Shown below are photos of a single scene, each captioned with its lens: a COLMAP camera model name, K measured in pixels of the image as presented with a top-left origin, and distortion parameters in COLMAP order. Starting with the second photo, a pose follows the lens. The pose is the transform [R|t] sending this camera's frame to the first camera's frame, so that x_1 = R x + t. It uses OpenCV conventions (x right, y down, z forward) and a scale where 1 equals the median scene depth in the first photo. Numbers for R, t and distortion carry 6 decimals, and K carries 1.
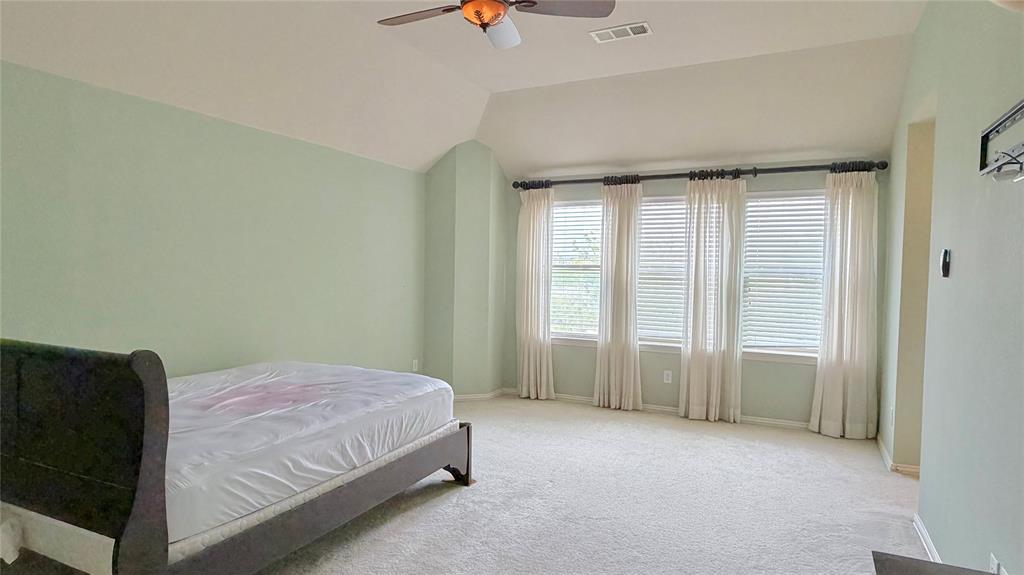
lens RADIAL K [[570.1, 0, 512.2], [0, 570.1, 288.0], [0, 0, 1]] dist [0.007450, -0.004654]
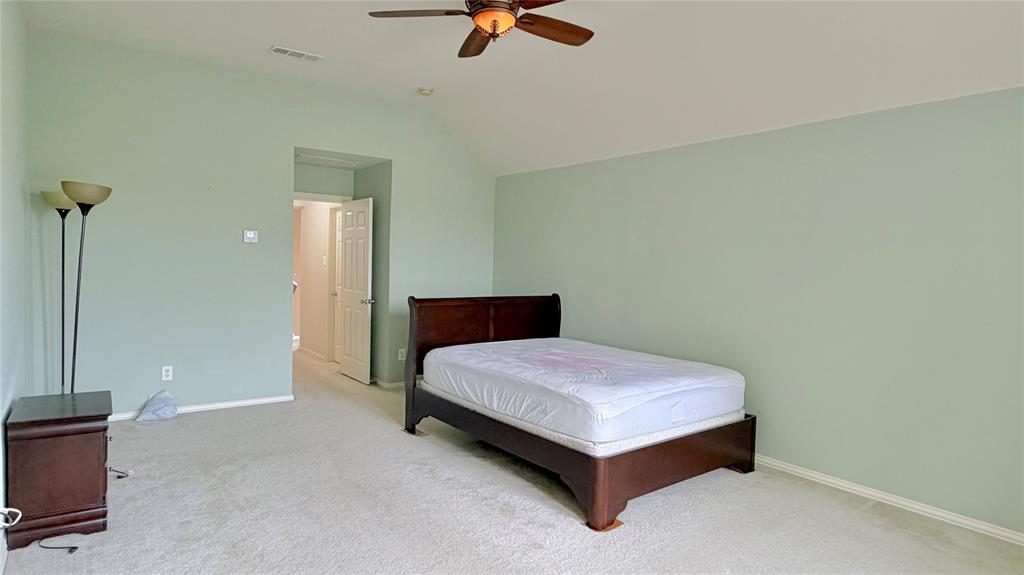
lens RADIAL K [[570.1, 0, 510.8], [0, 570.1, 287.9], [0, 0, 1]] dist [0.007450, -0.004654]
pose [[-0.437418, 0.010161, -0.899201, 0.893761], [-0.066361, 0.996845, 0.043546, -0.046686], [0.896807, 0.078719, -0.435364, 1.497414]]
